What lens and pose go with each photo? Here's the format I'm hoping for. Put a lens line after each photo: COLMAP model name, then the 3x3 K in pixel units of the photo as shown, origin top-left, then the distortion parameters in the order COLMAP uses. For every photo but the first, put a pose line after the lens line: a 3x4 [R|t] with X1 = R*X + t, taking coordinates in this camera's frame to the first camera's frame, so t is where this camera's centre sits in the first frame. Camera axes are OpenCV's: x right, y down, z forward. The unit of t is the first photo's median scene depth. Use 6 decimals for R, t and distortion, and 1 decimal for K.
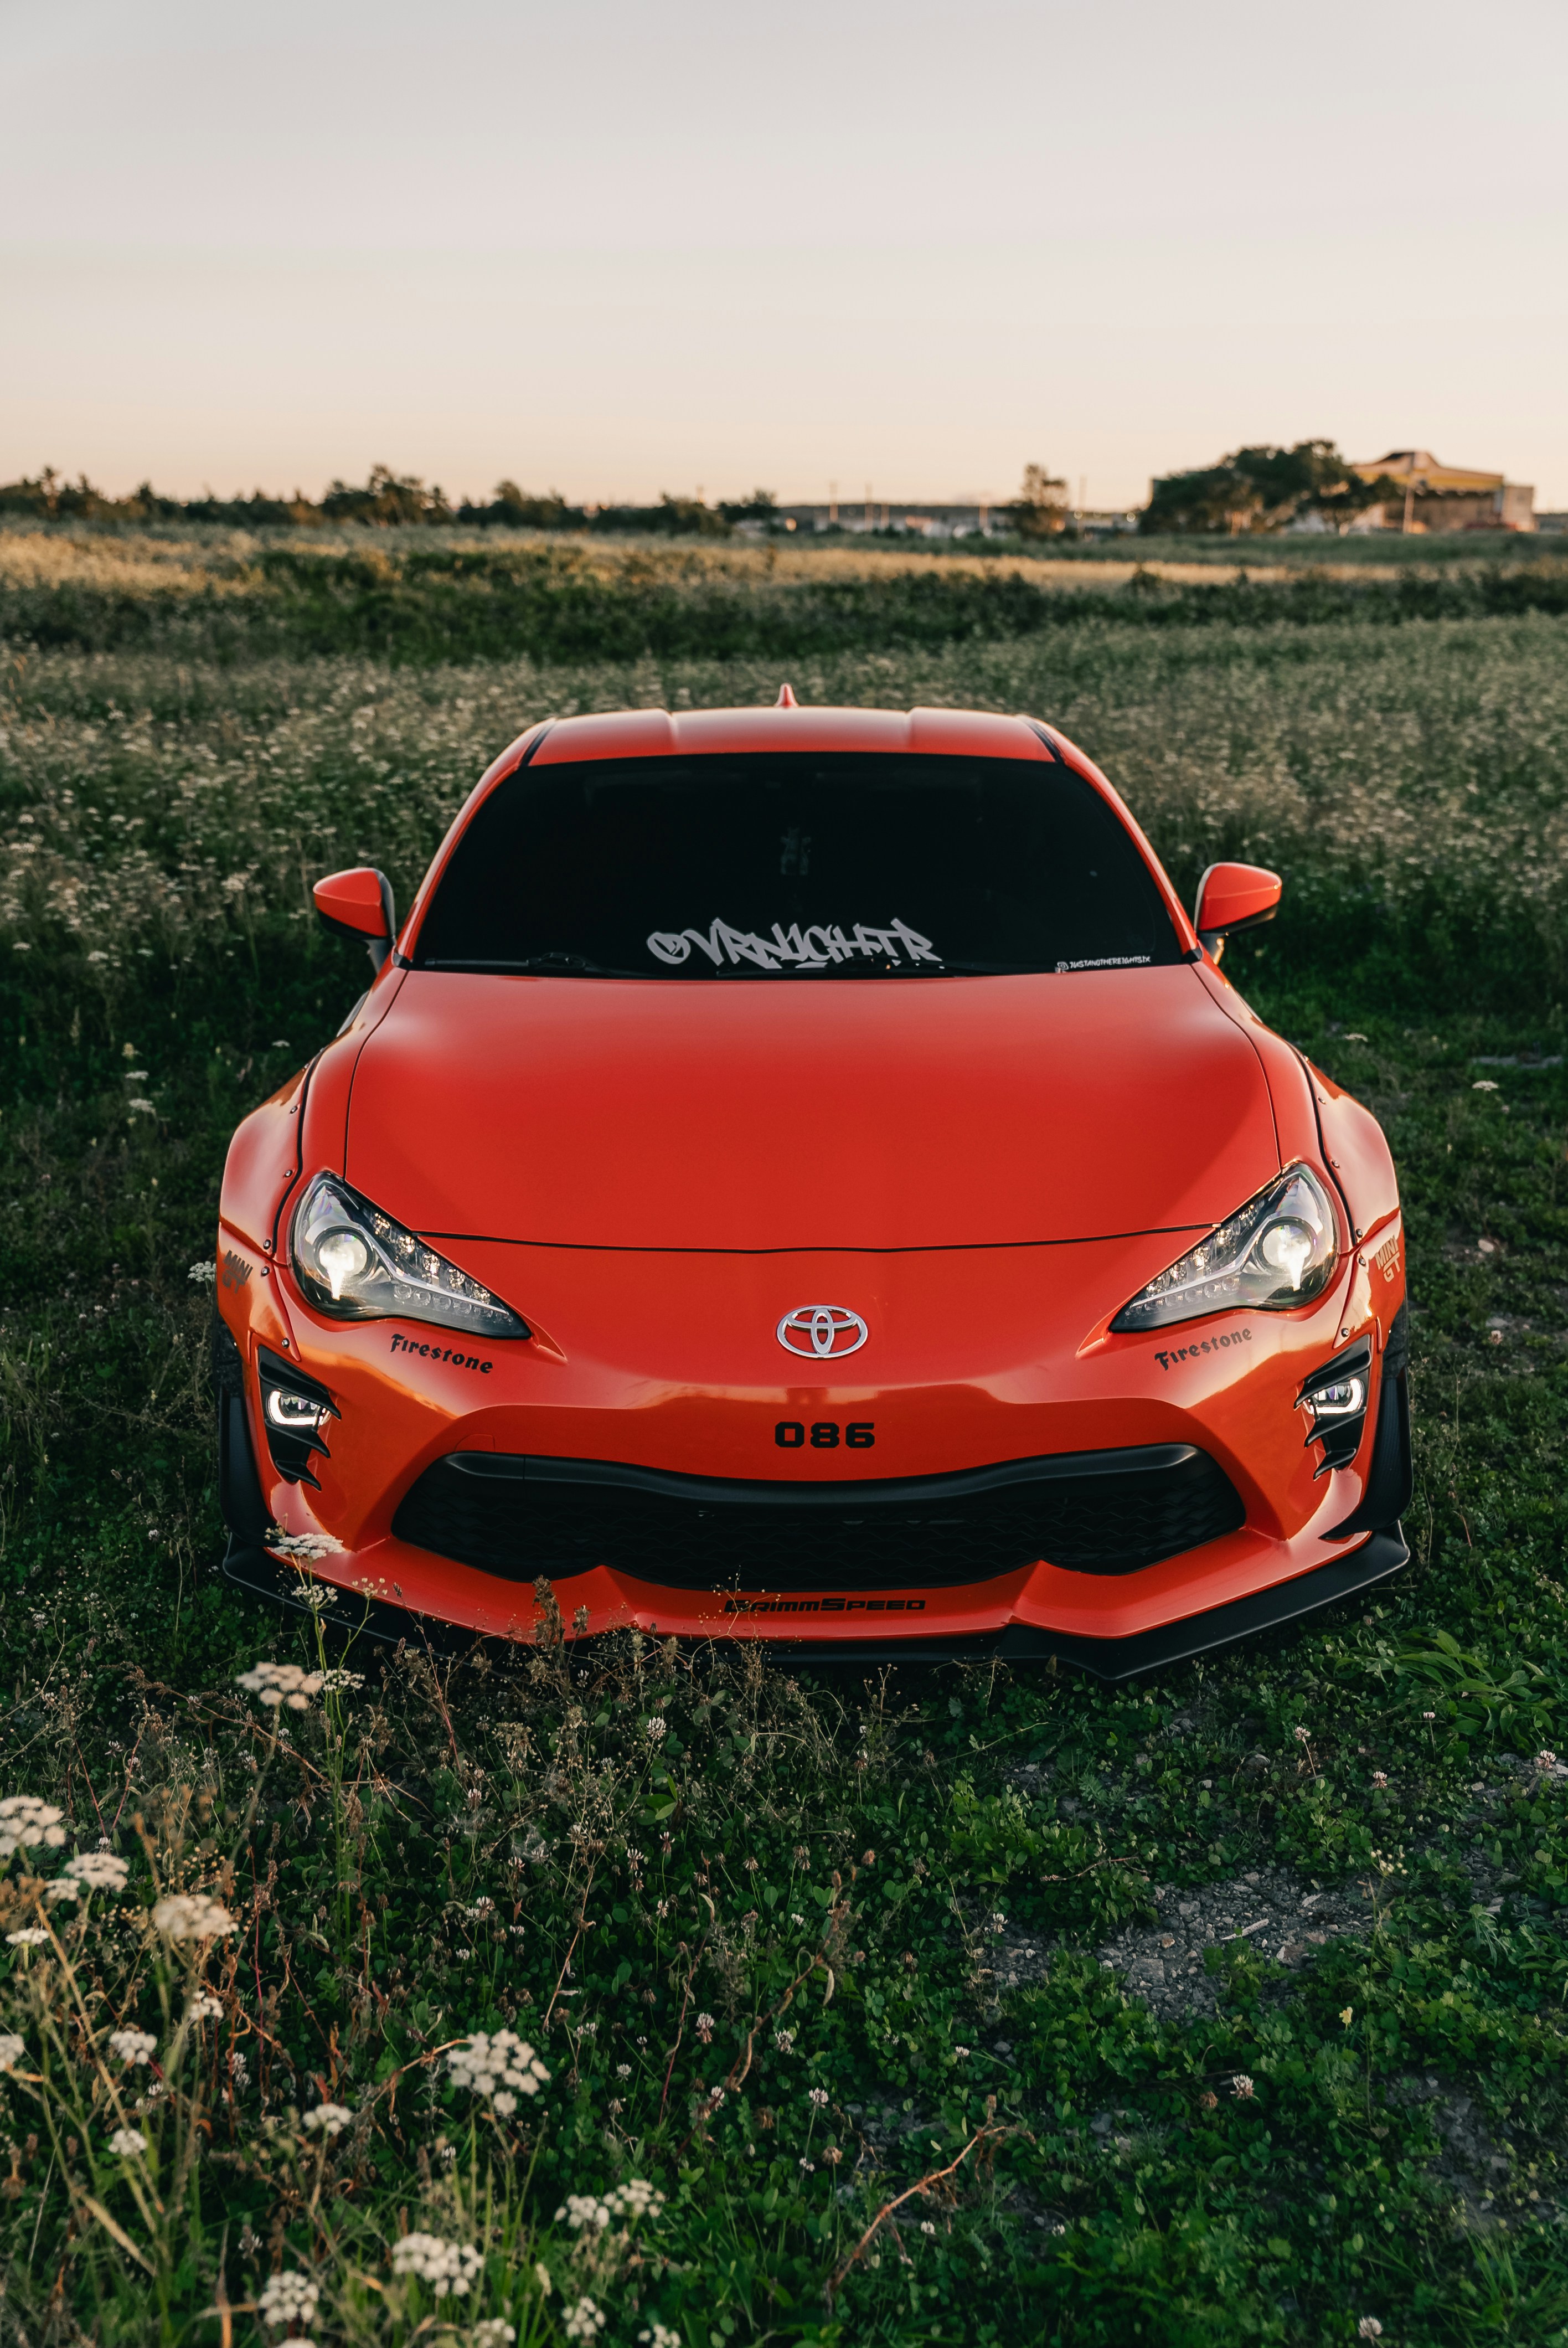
lens RADIAL K [[2453.5, 0, 790.0], [0, 2453.5, 1134.0], [0, 0, 1]] dist [-0.006346, -0.007865]
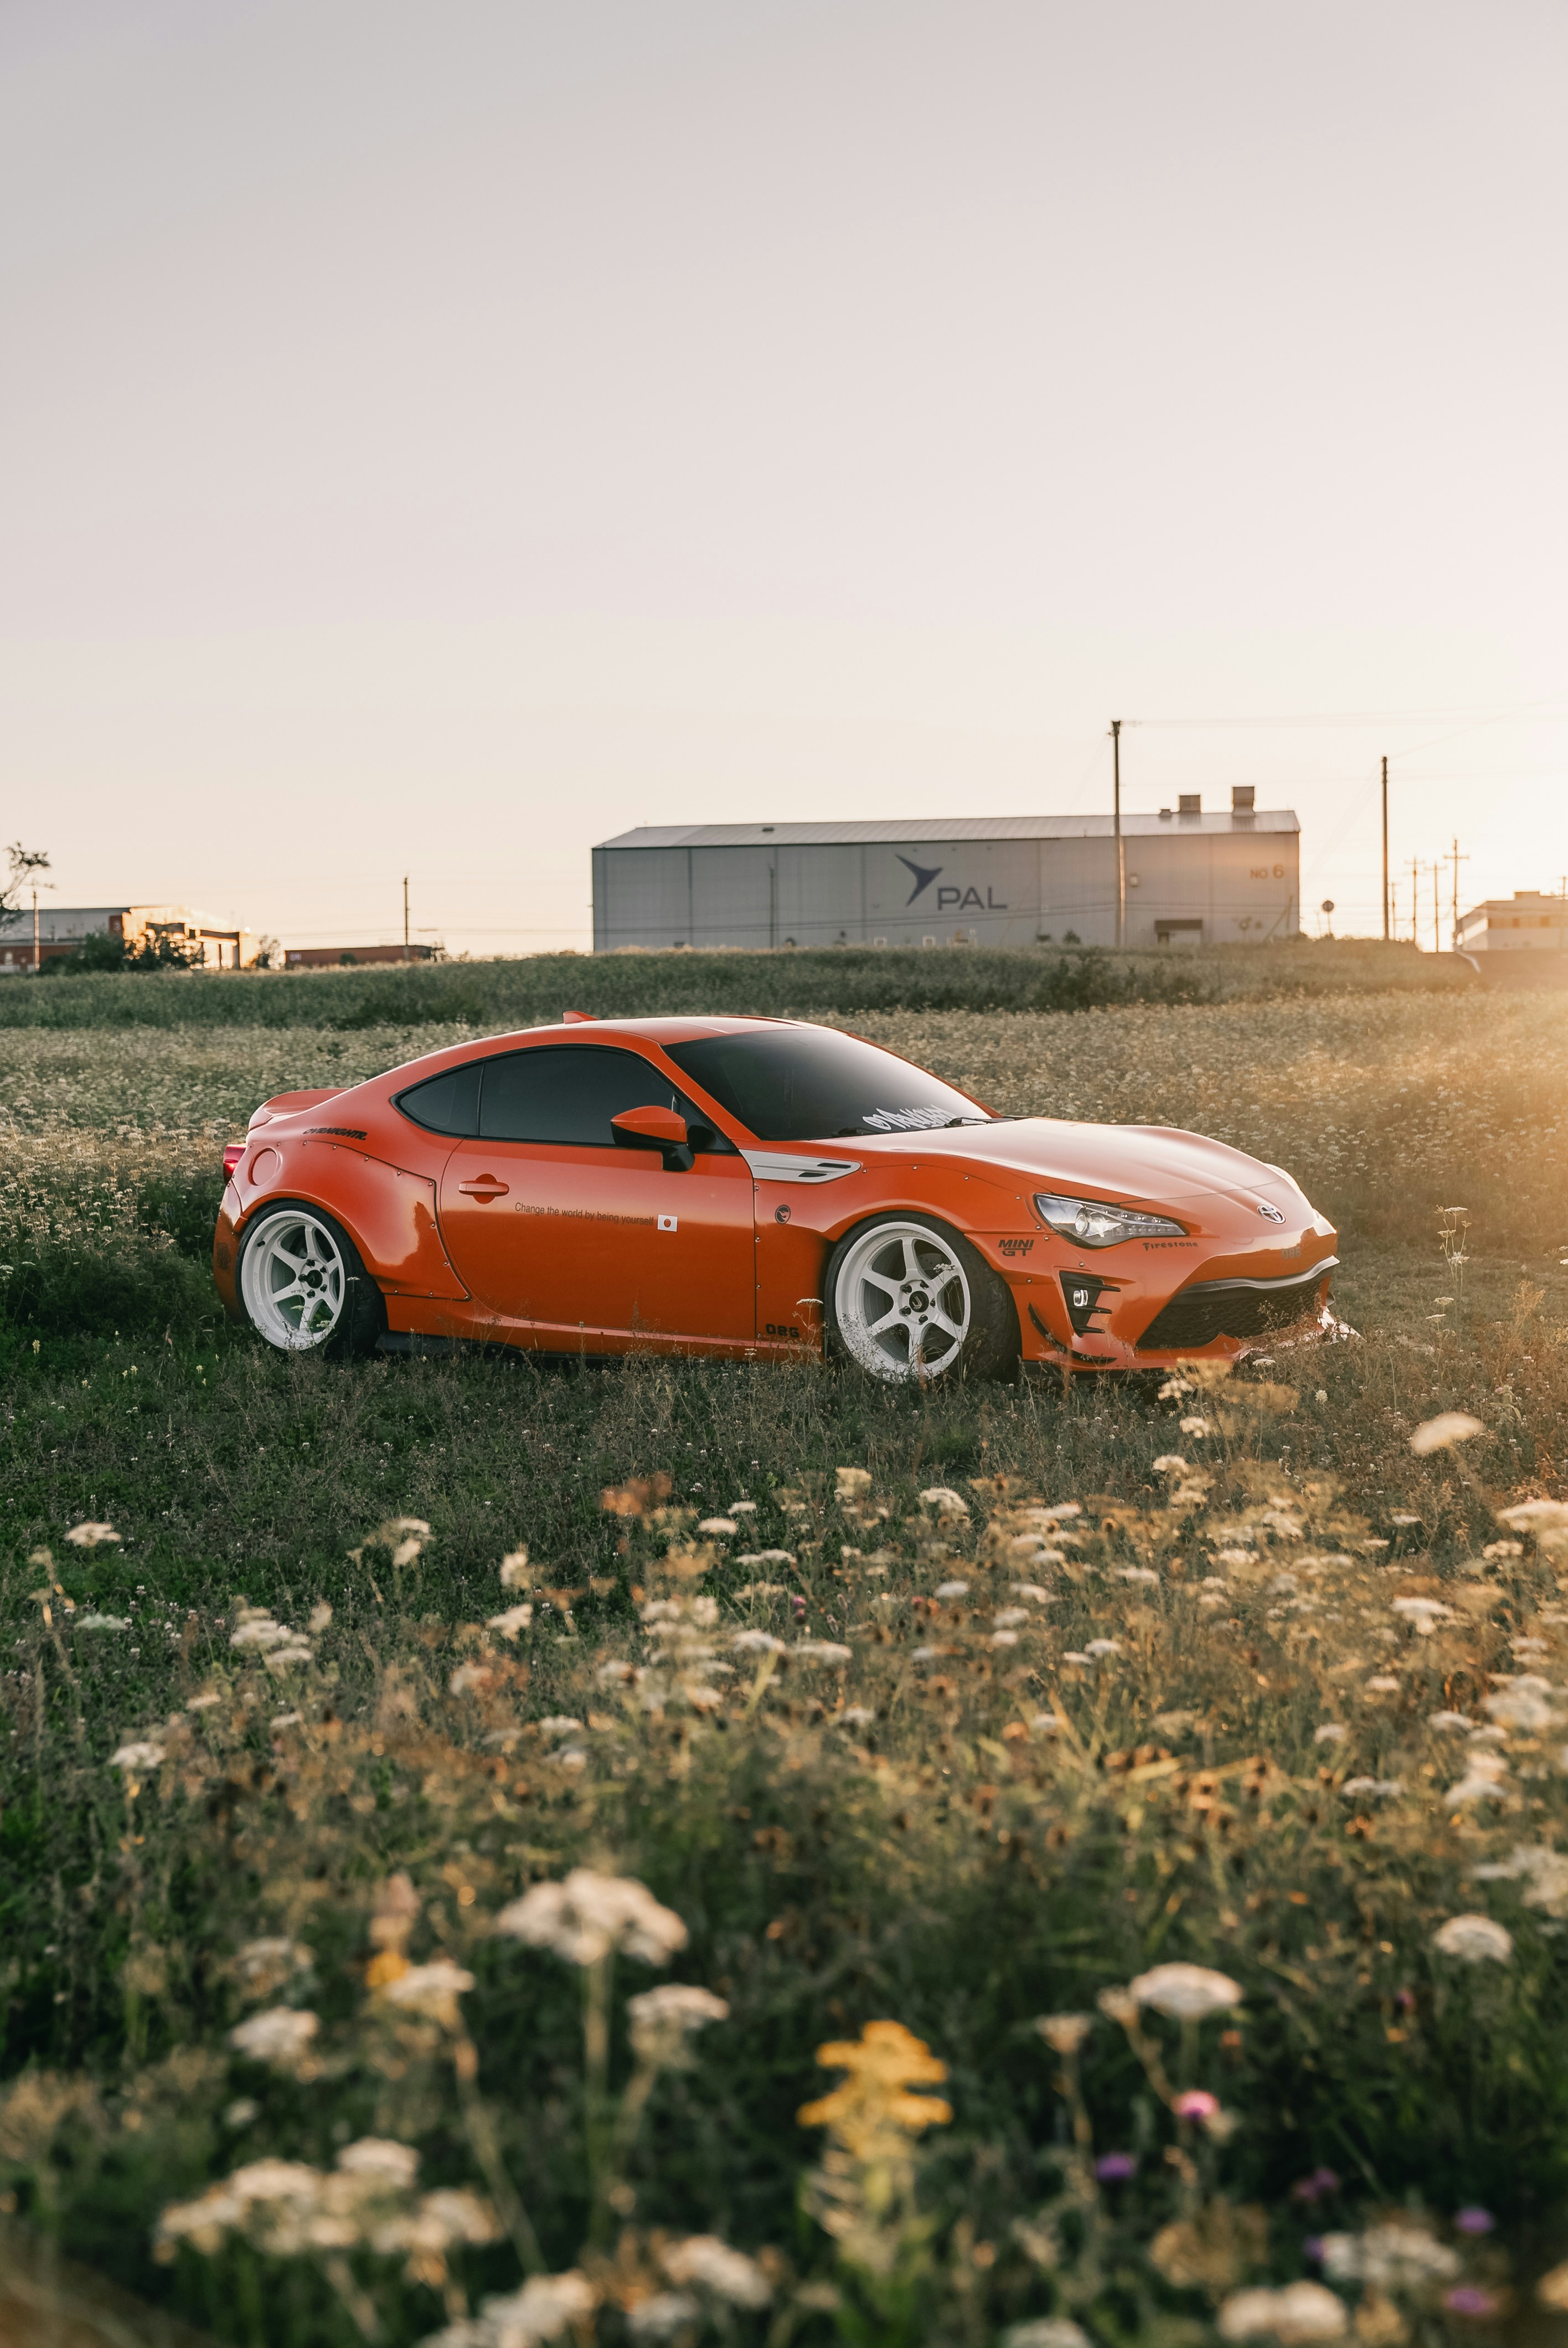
lens RADIAL K [[2972.1, 0, 788.6], [0, 2972.1, 1208.5], [0, 0, 1]] dist [-0.004524, -0.005129]
pose [[0.603211, -0.079058, 0.793654, -1.643921], [0.213939, 0.974648, -0.065515, 0.104795], [-0.768354, 0.209312, 0.604831, -0.253967]]
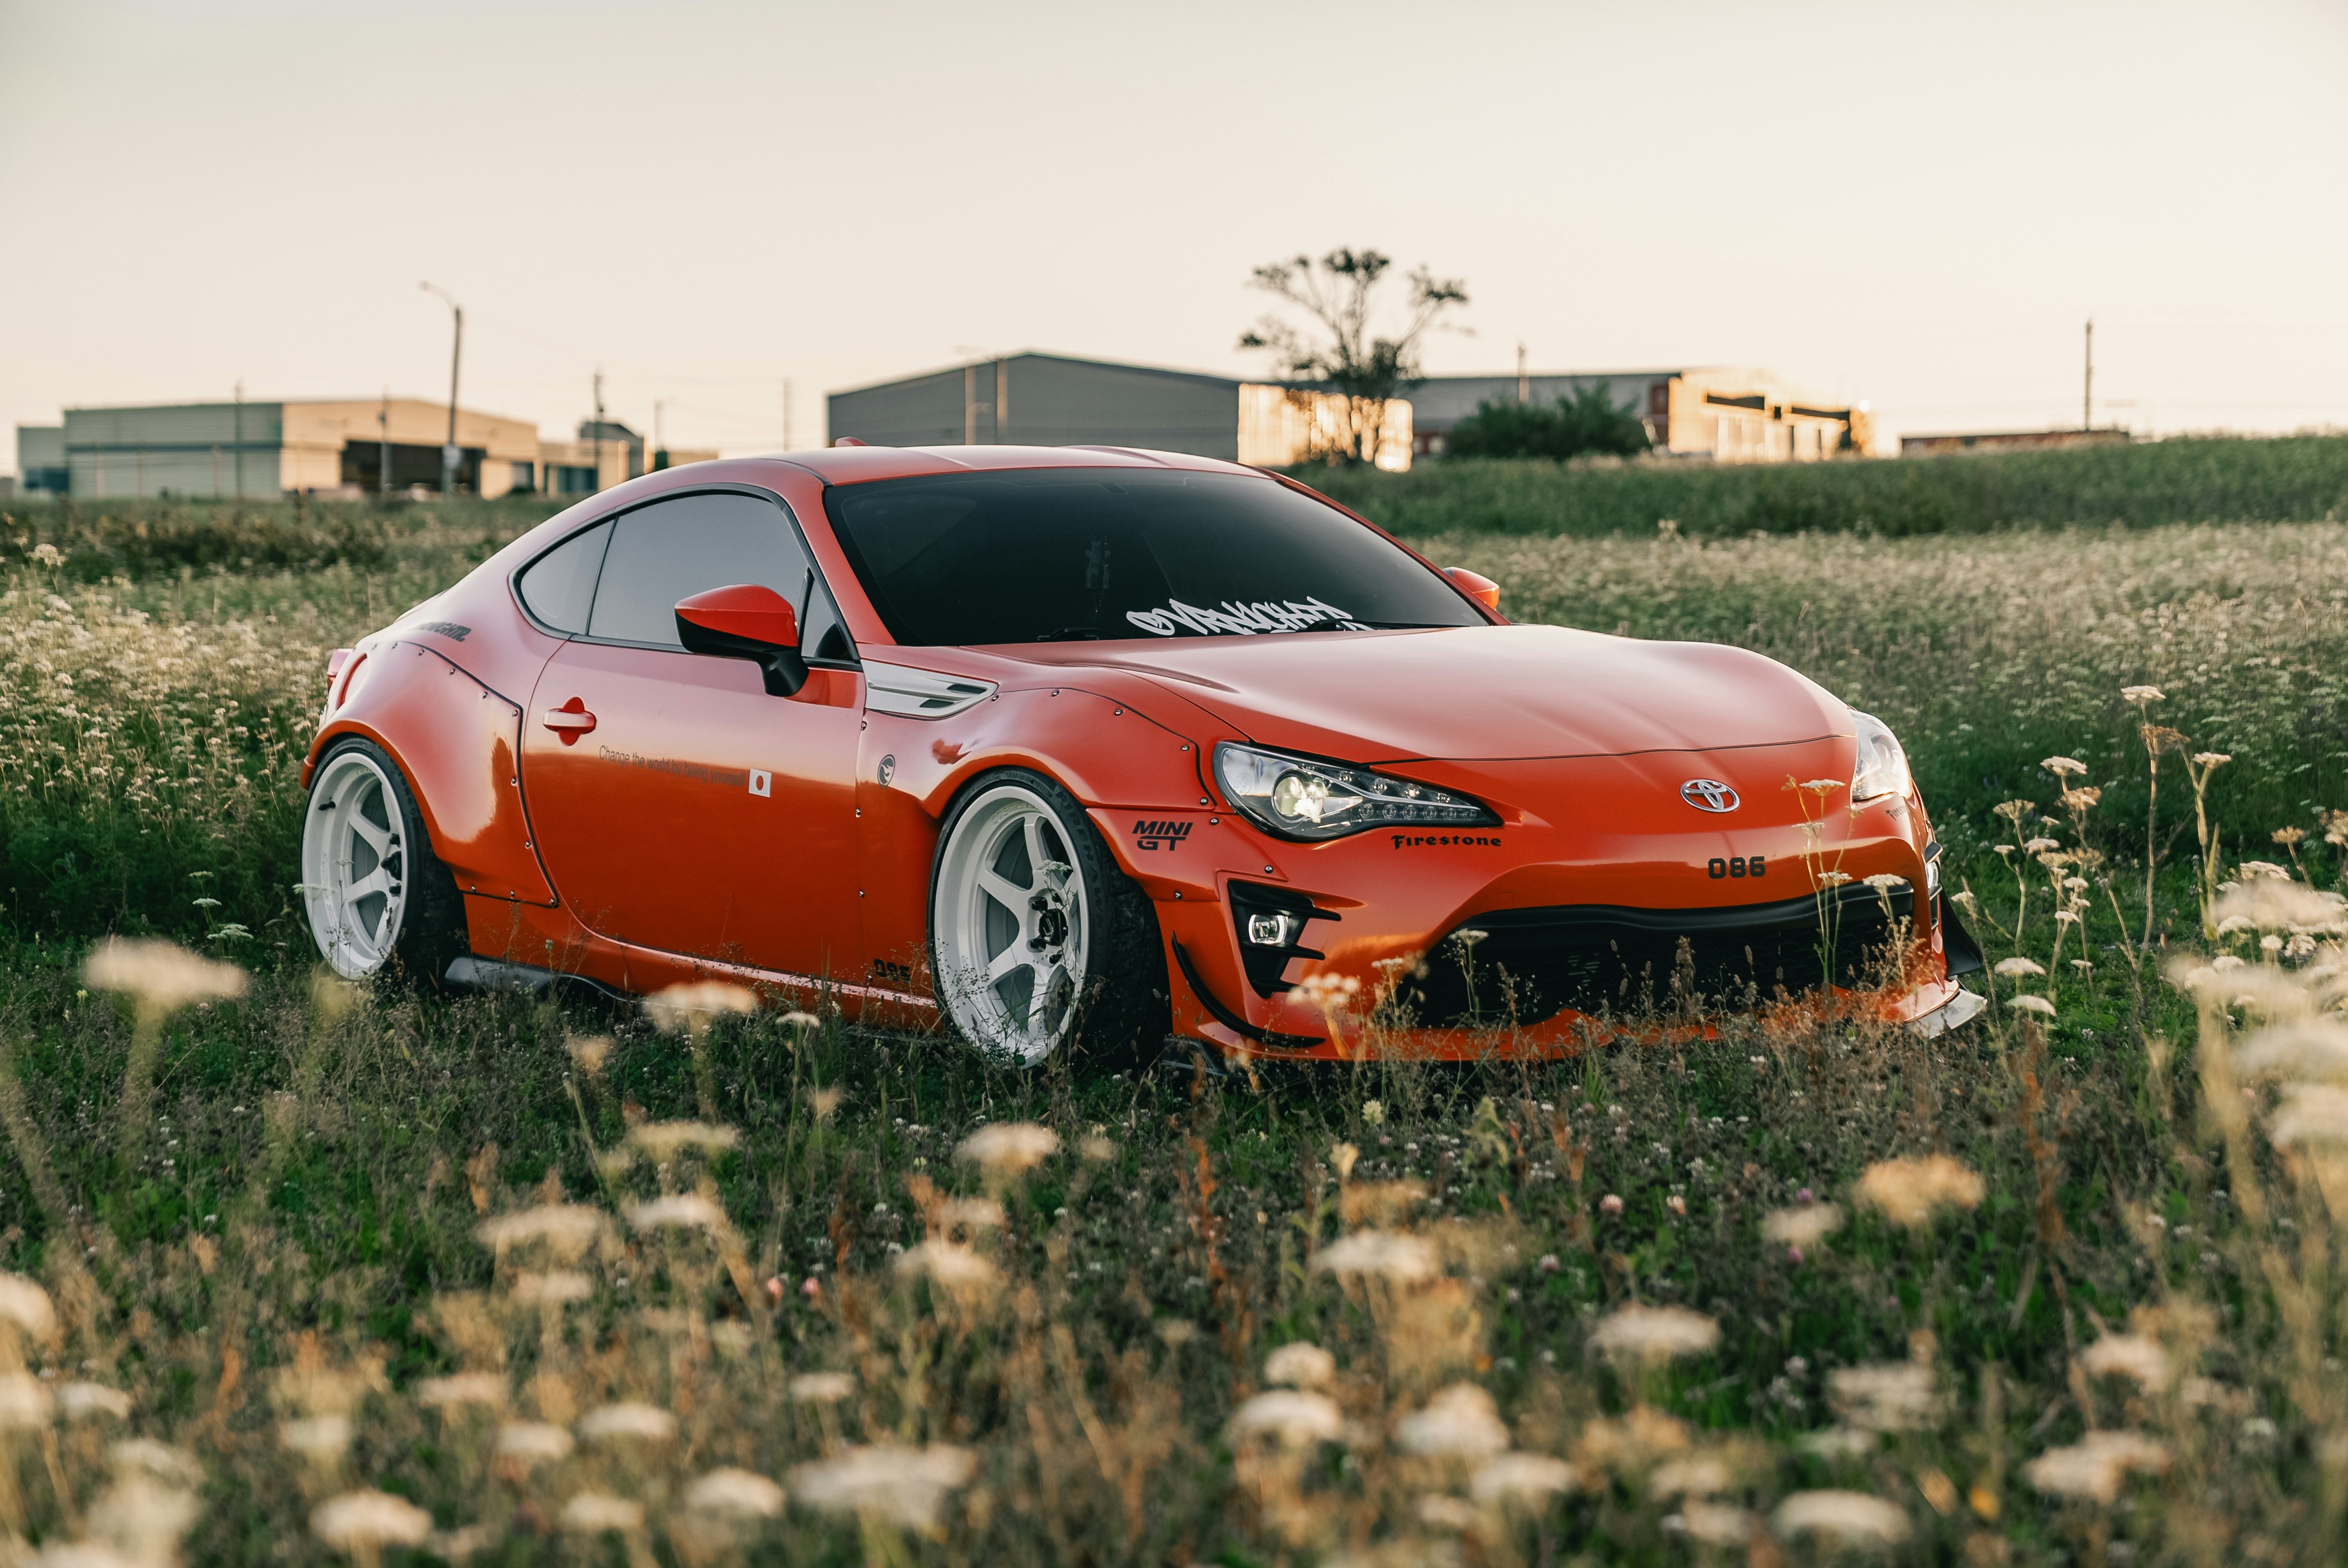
lens RADIAL K [[4634.5, 0, 1174.0], [0, 4634.5, 784.0], [0, 0, 1]] dist [-0.030621, 2.143293]
pose [[0.831066, -0.046733, 0.554207, -1.016916], [0.147363, 0.979352, -0.138397, 0.238871], [-0.536296, 0.196687, 0.820793, -0.561893]]
